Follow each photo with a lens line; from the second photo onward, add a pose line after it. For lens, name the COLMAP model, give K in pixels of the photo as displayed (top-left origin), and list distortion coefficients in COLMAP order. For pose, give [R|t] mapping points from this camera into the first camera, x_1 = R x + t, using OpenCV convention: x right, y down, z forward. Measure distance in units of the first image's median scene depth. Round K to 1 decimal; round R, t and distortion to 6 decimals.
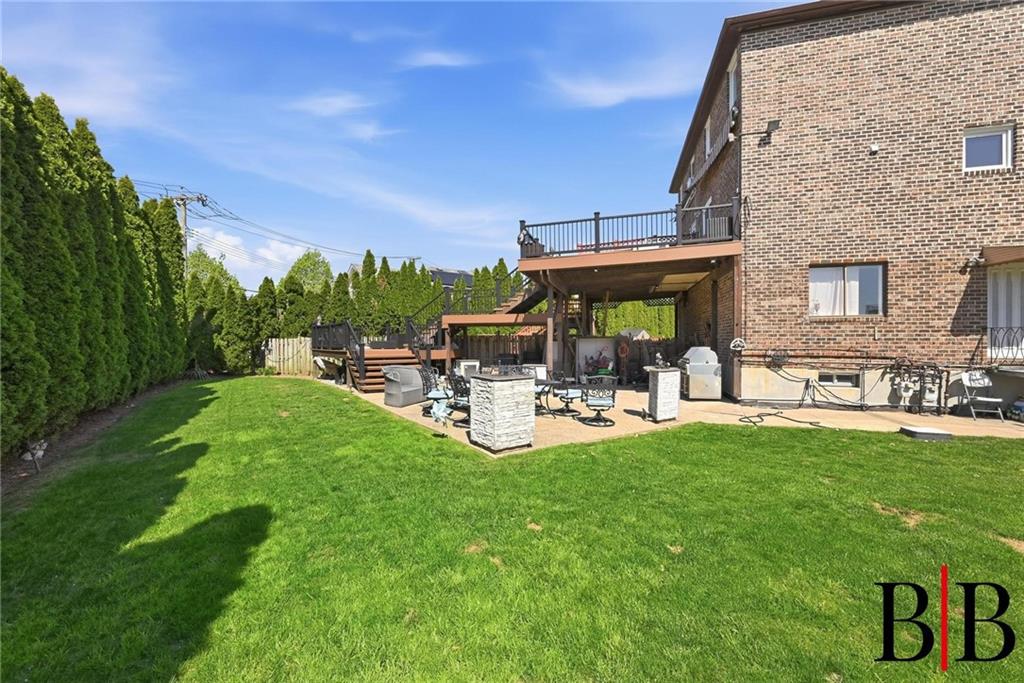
lens RADIAL K [[410.7, 0, 513.3], [0, 410.7, 343.8], [0, 0, 1]] dist [-0.001910, 0.000302]
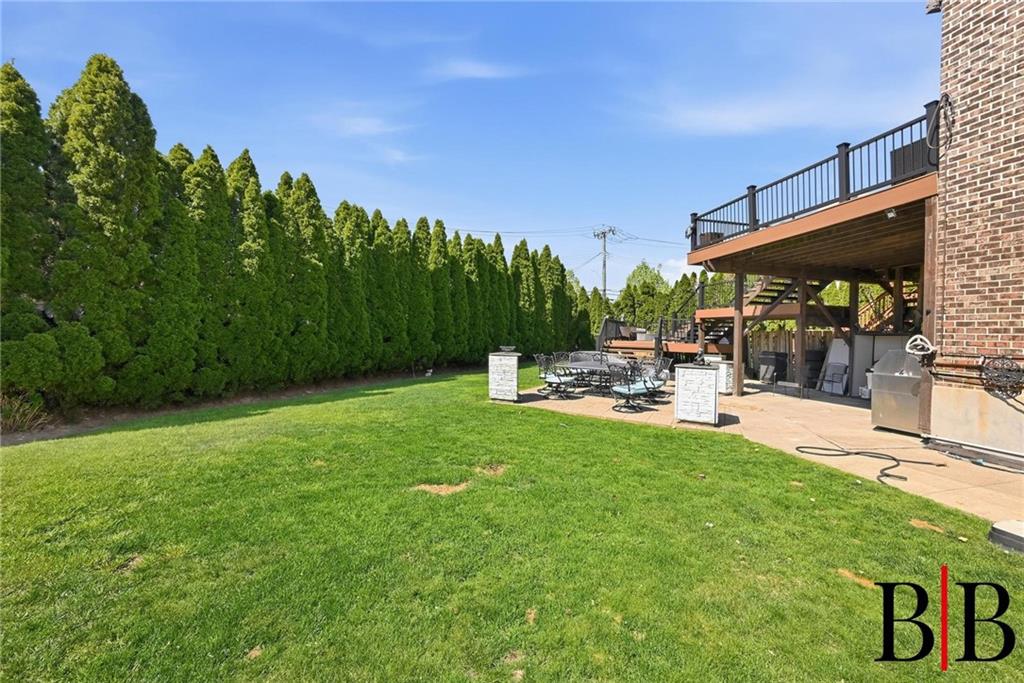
lens RADIAL K [[410.7, 0, 512.7], [0, 410.7, 332.5], [0, 0, 1]] dist [-0.001910, 0.000302]
pose [[0.463132, 0.013656, -0.886184, 0.785914], [-0.029441, 0.999567, 0.000017, 0.000567], [0.885800, 0.026083, 0.463334, 0.182791]]
